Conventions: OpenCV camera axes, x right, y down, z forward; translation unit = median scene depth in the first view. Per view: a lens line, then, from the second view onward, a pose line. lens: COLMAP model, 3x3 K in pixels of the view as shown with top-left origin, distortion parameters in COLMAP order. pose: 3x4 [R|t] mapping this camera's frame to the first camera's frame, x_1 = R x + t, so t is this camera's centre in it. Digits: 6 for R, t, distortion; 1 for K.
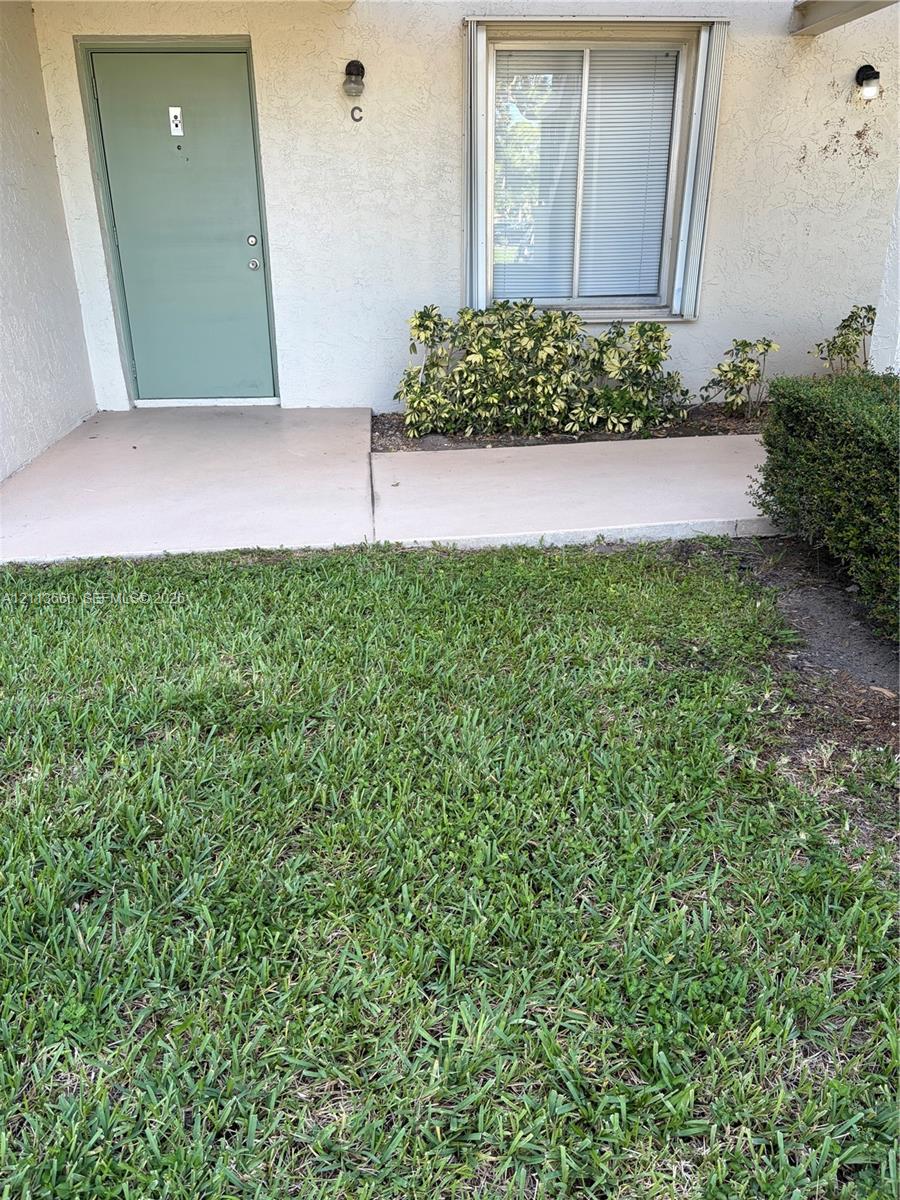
lens RADIAL K [[942.0, 0, 447.2], [0, 942.0, 620.6], [0, 0, 1]] dist [0.064902, -0.083607]
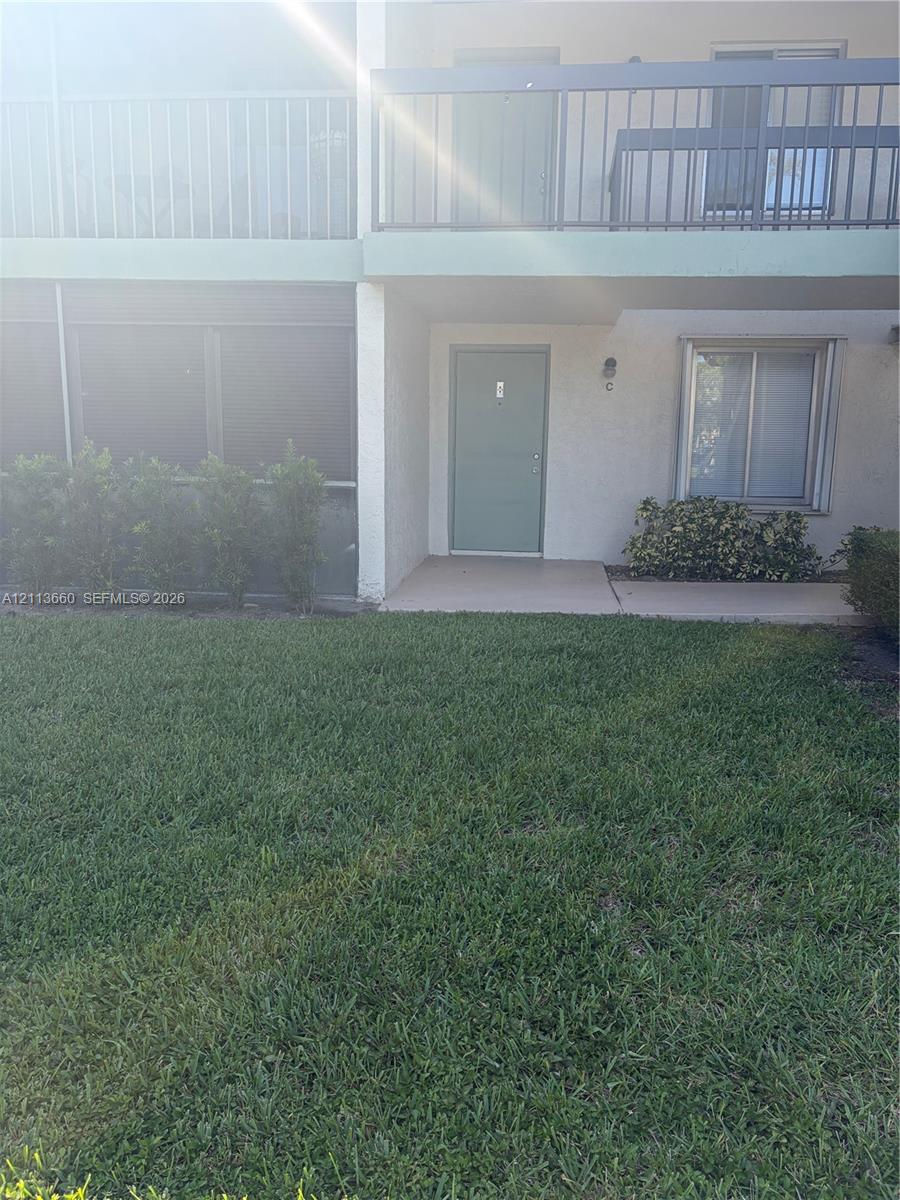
lens RADIAL K [[914.8, 0, 450.0], [0, 914.8, 600.0], [0, 0, 1]] dist [-0.001880, -0.001585]
pose [[0.981493, 0.053997, -0.183729, -0.131087], [-0.094352, 0.971245, -0.218589, 0.472969], [0.166642, 0.231878, 0.958365, -1.134626]]
